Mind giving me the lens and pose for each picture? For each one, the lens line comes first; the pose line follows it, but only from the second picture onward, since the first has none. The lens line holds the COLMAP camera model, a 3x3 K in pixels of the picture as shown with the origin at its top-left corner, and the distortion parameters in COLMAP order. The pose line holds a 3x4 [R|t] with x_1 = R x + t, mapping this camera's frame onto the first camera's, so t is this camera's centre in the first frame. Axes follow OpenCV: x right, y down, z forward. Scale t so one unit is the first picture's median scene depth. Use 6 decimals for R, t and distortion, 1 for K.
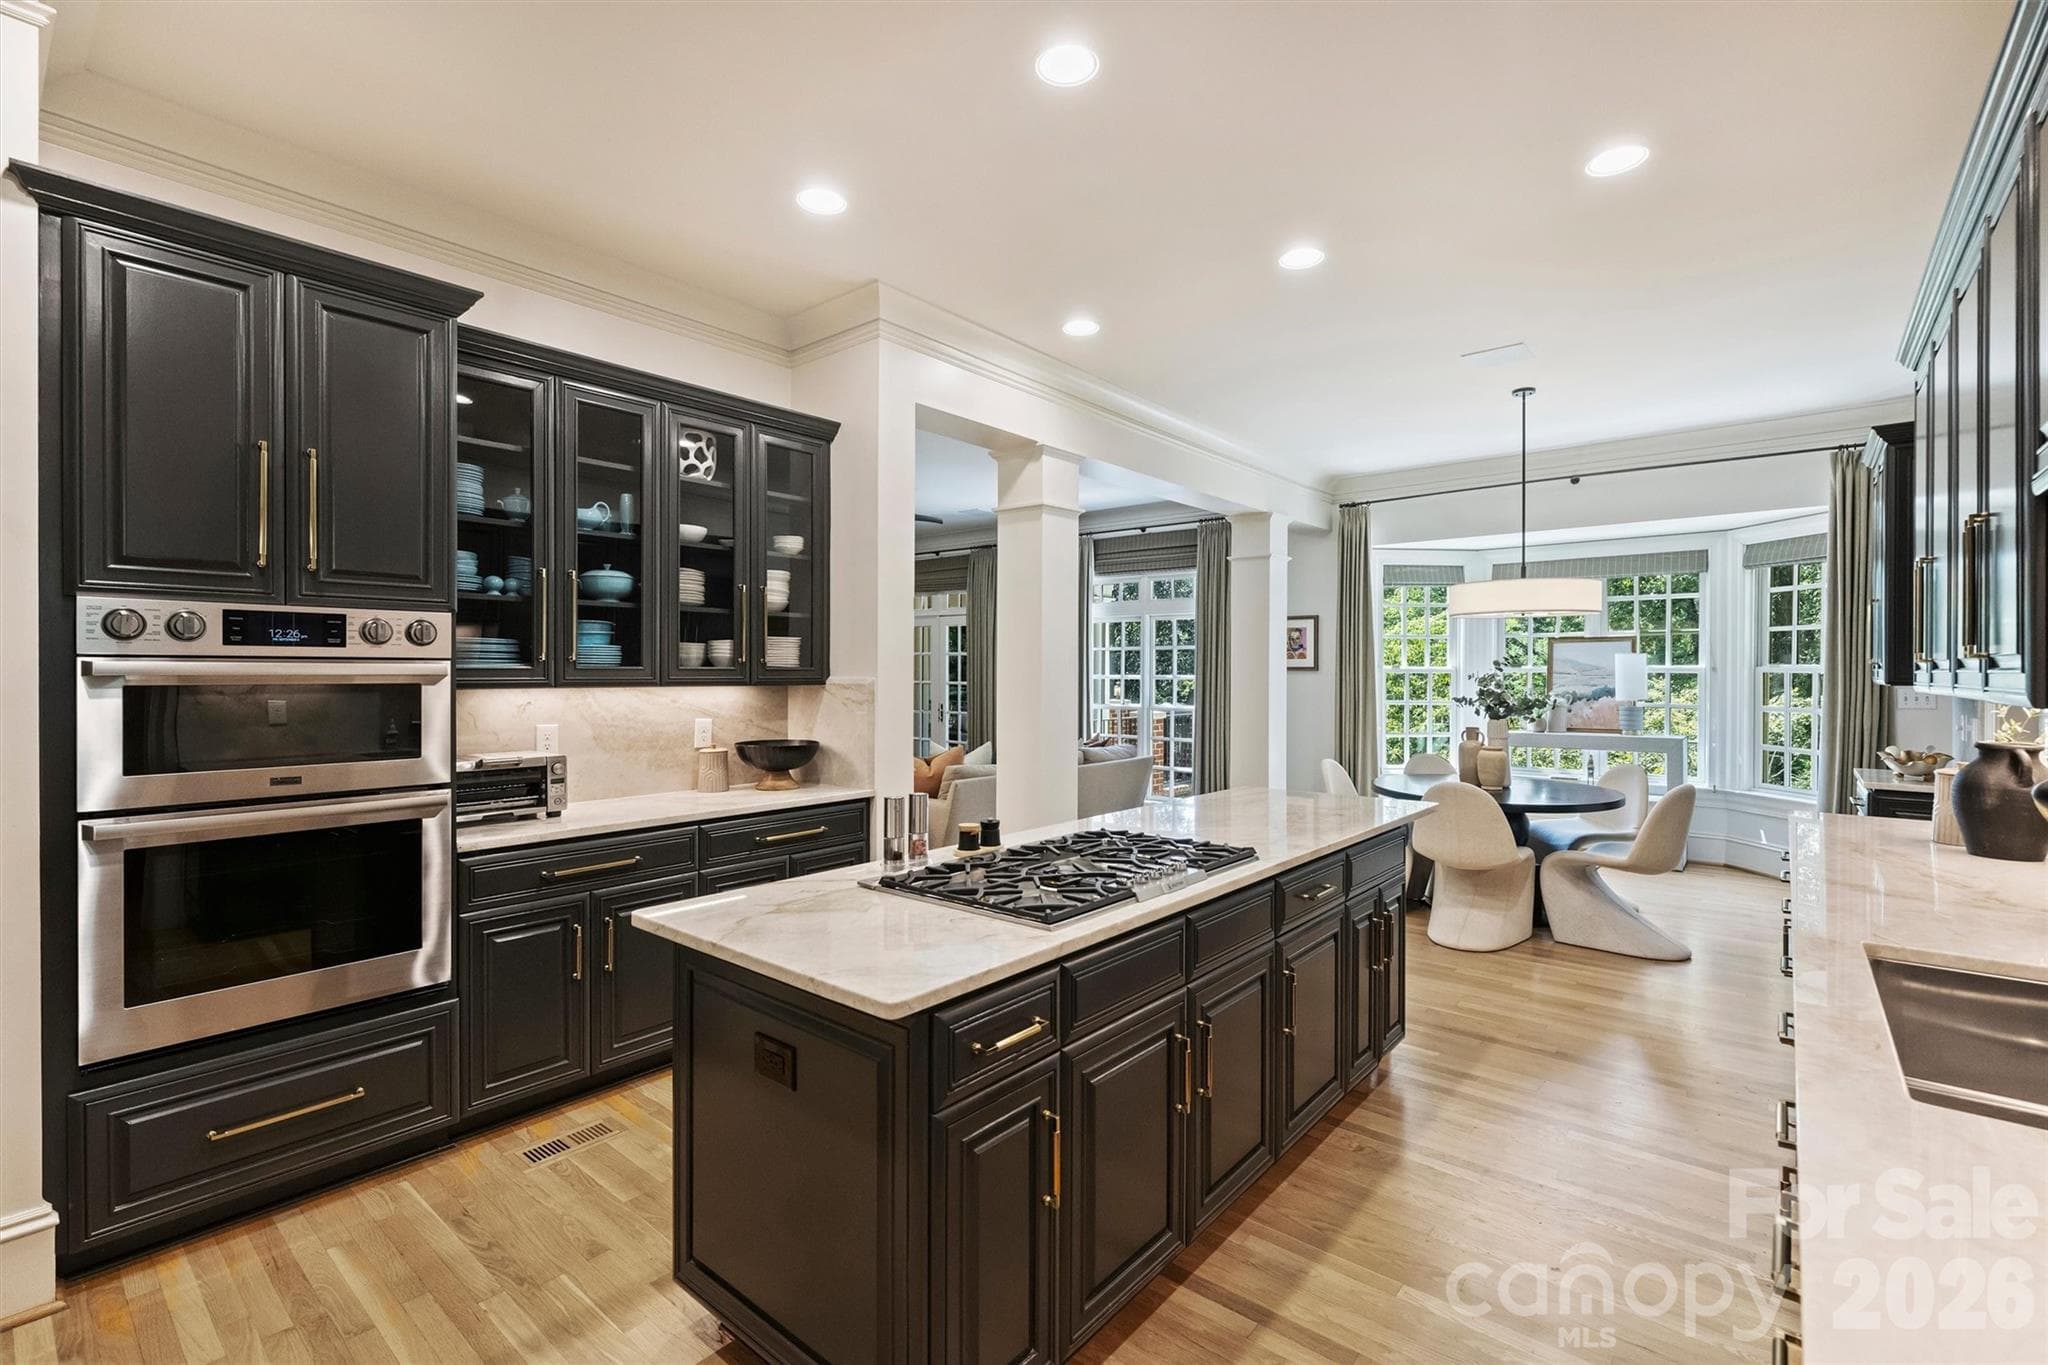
lens RADIAL K [[907.8, 0, 1022.0], [0, 907.8, 677.5], [0, 0, 1]] dist [0.000161, 0.000015]
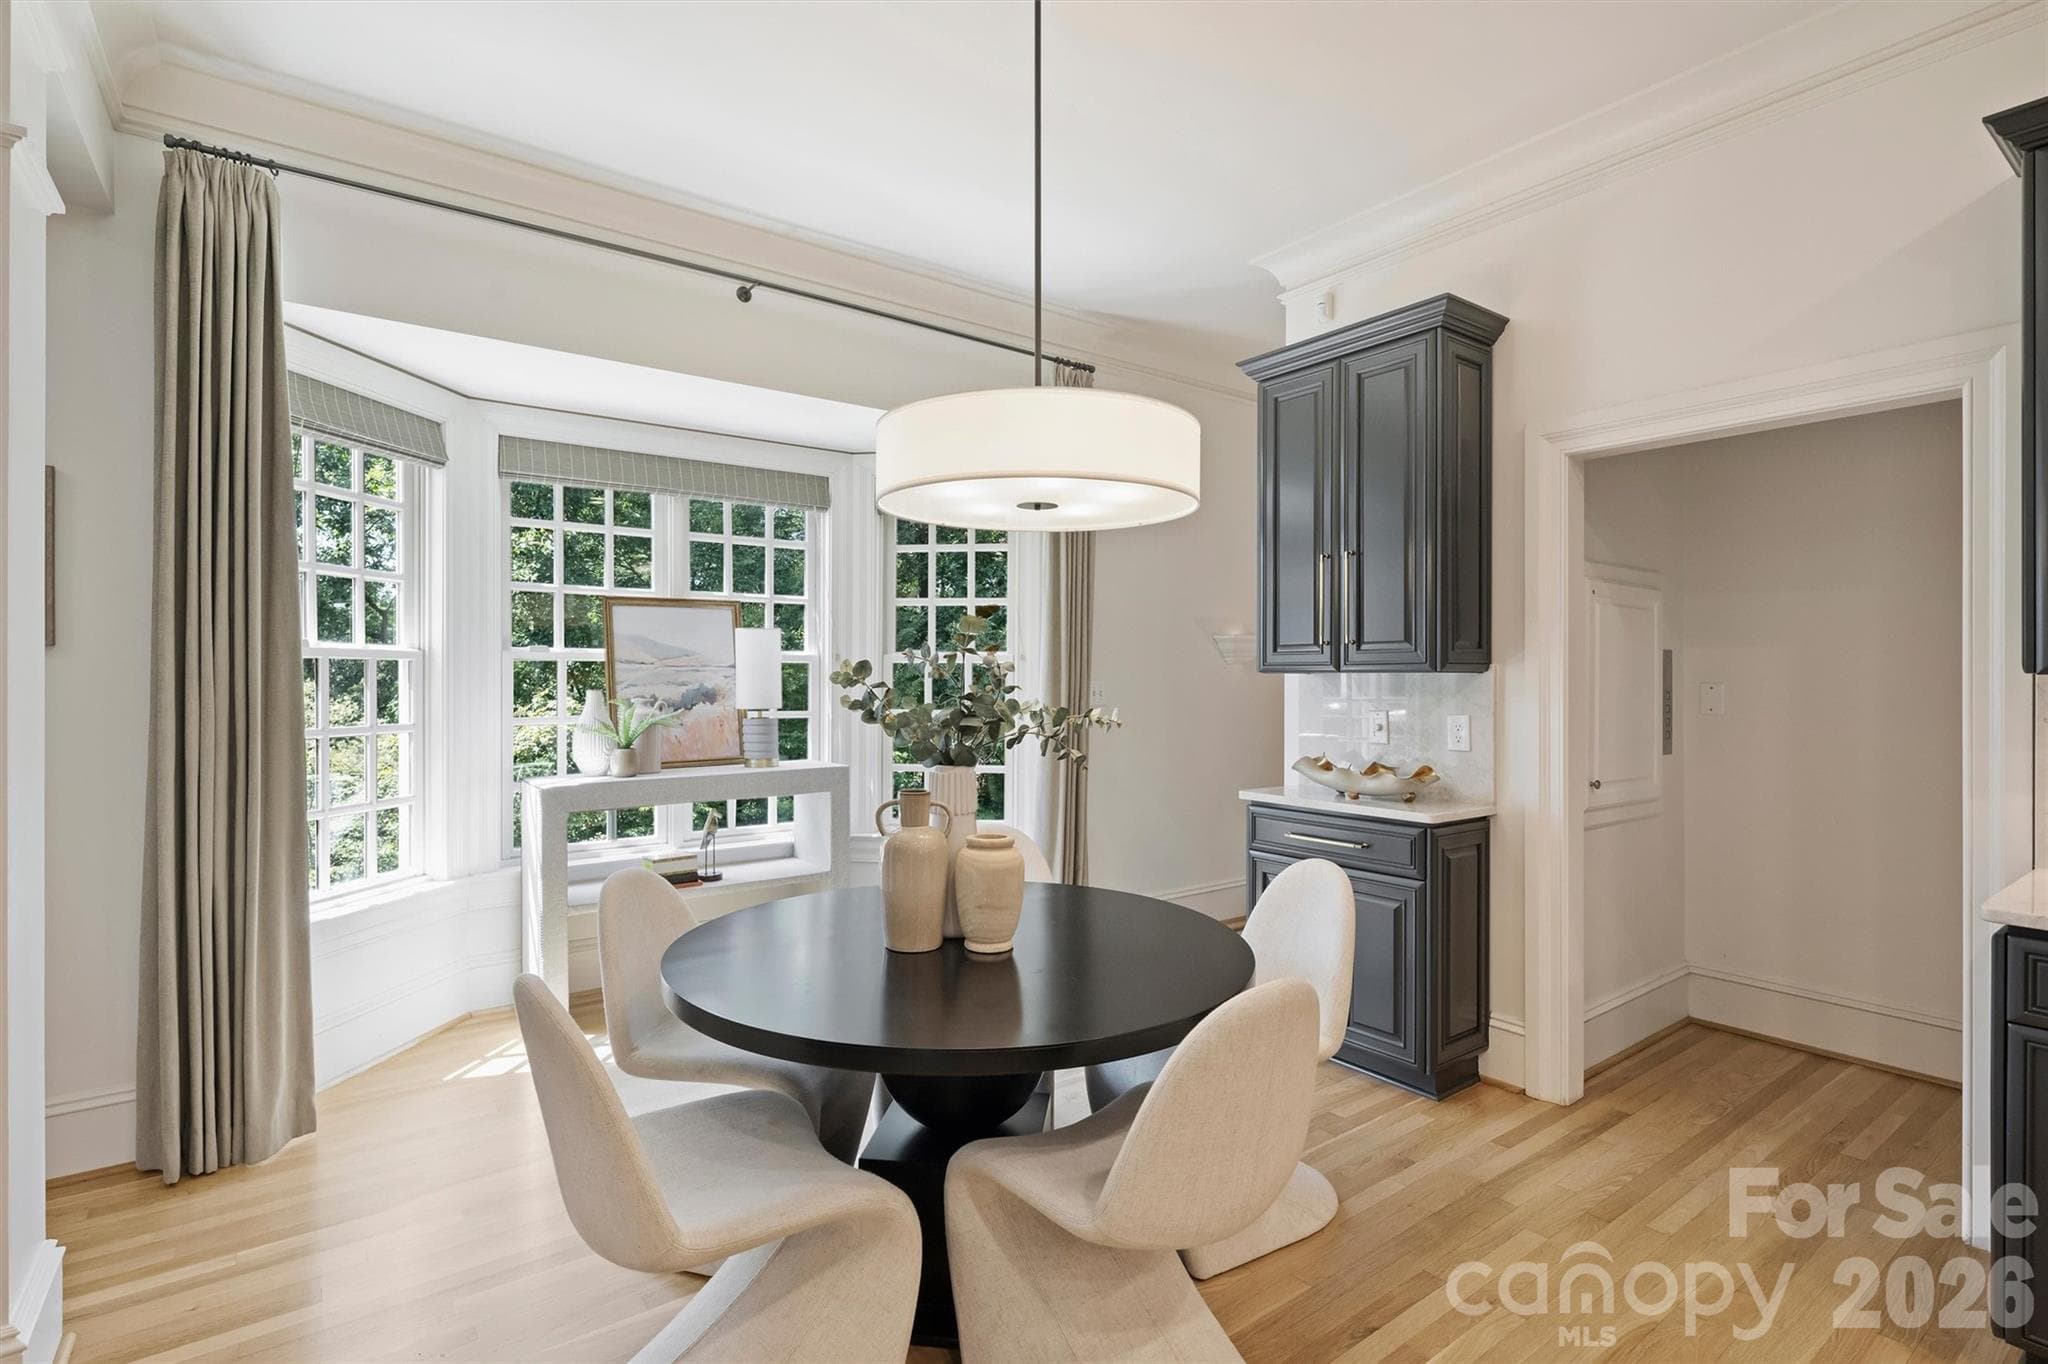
lens RADIAL K [[983.4, 0, 1022.2], [0, 983.4, 680.6], [0, 0, 1]] dist [0.000112, 0.000179]
pose [[0.232301, -0.004600, 0.972633, 0.084115], [0.006662, 0.999973, 0.003138, 0.006209], [-0.972621, 0.005751, 0.232325, 0.654459]]
